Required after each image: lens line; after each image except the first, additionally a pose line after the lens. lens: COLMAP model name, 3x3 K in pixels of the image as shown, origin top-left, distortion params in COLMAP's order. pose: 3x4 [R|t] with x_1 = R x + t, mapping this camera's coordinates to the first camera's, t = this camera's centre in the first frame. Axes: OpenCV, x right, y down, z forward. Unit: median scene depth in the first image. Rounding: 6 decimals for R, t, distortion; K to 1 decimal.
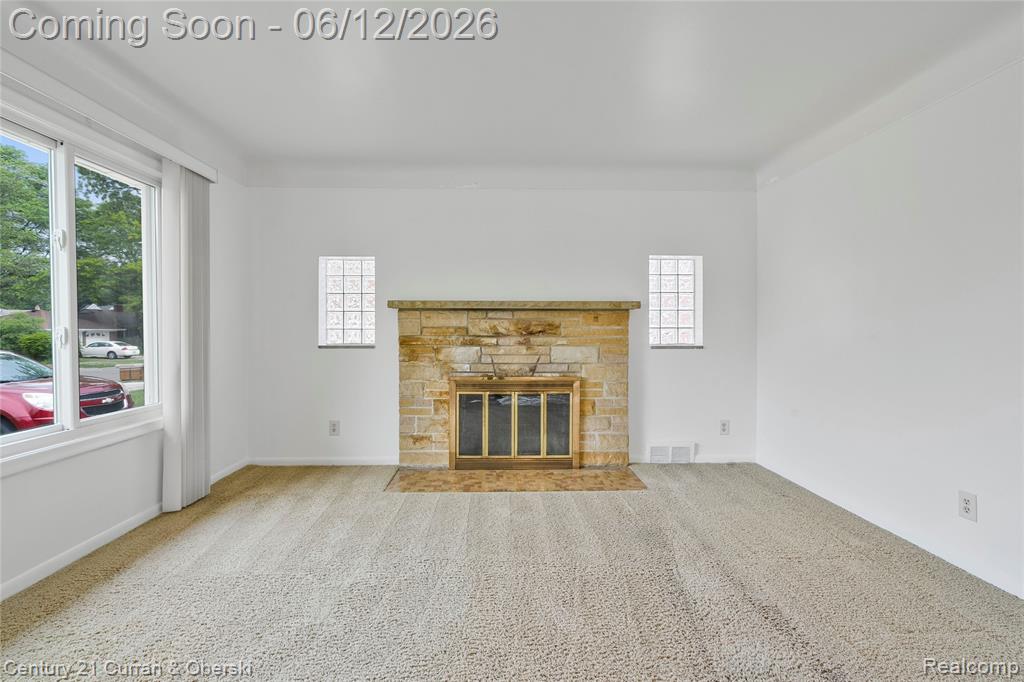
lens RADIAL K [[464.0, 0, 507.8], [0, 464.0, 337.7], [0, 0, 1]] dist [-0.003398, 0.001371]
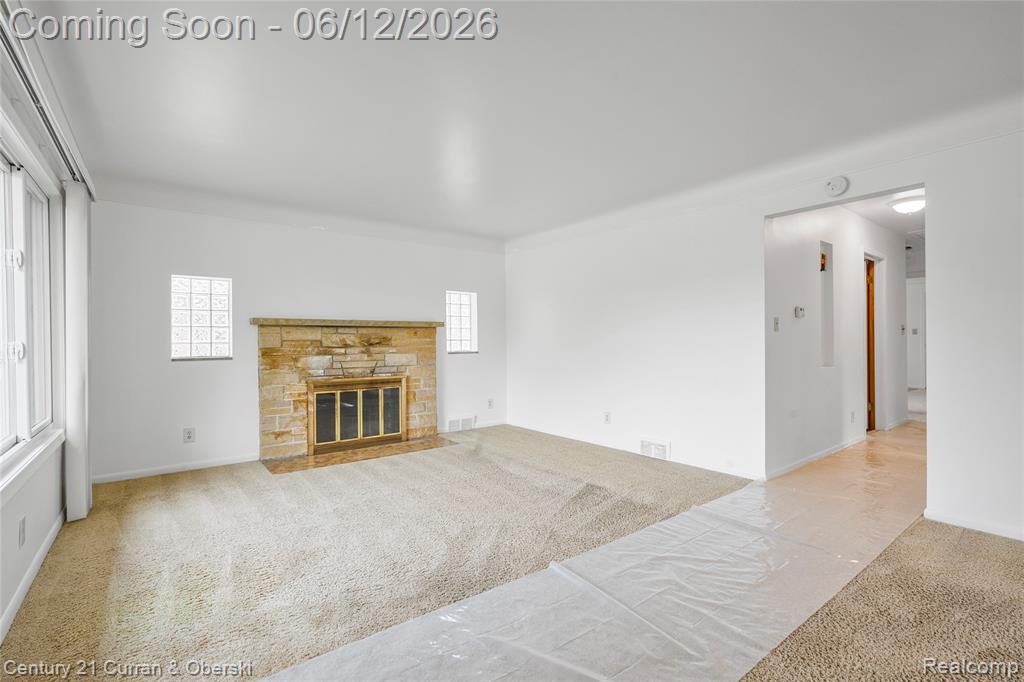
lens RADIAL K [[464.0, 0, 512.7], [0, 464.0, 343.7], [0, 0, 1]] dist [-0.003398, 0.001371]
pose [[0.801593, -0.011474, 0.597760, -0.421371], [0.020208, 0.999765, -0.007908, 0.006921], [-0.597529, 0.018418, 0.801636, -0.315371]]
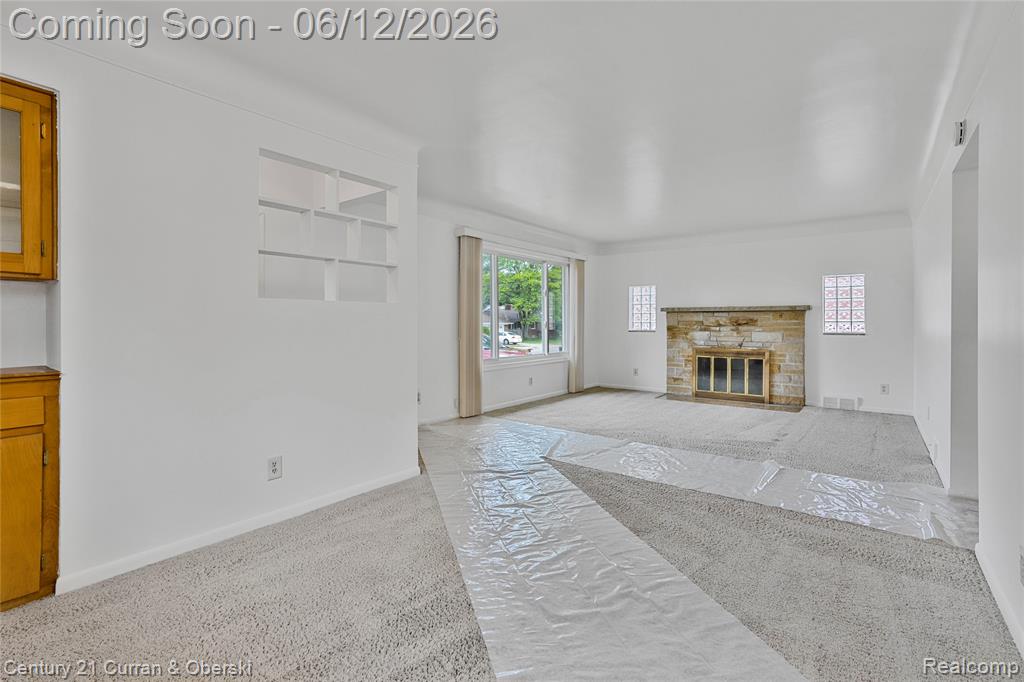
lens RADIAL K [[464.0, 0, 534.3], [0, 464.0, 321.7], [0, 0, 1]] dist [-0.003398, 0.001371]
pose [[0.804919, -0.001040, -0.593384, 0.471900], [-0.011848, 0.999771, -0.017823, 0.020473], [0.593267, 0.021377, 0.804722, -0.896162]]
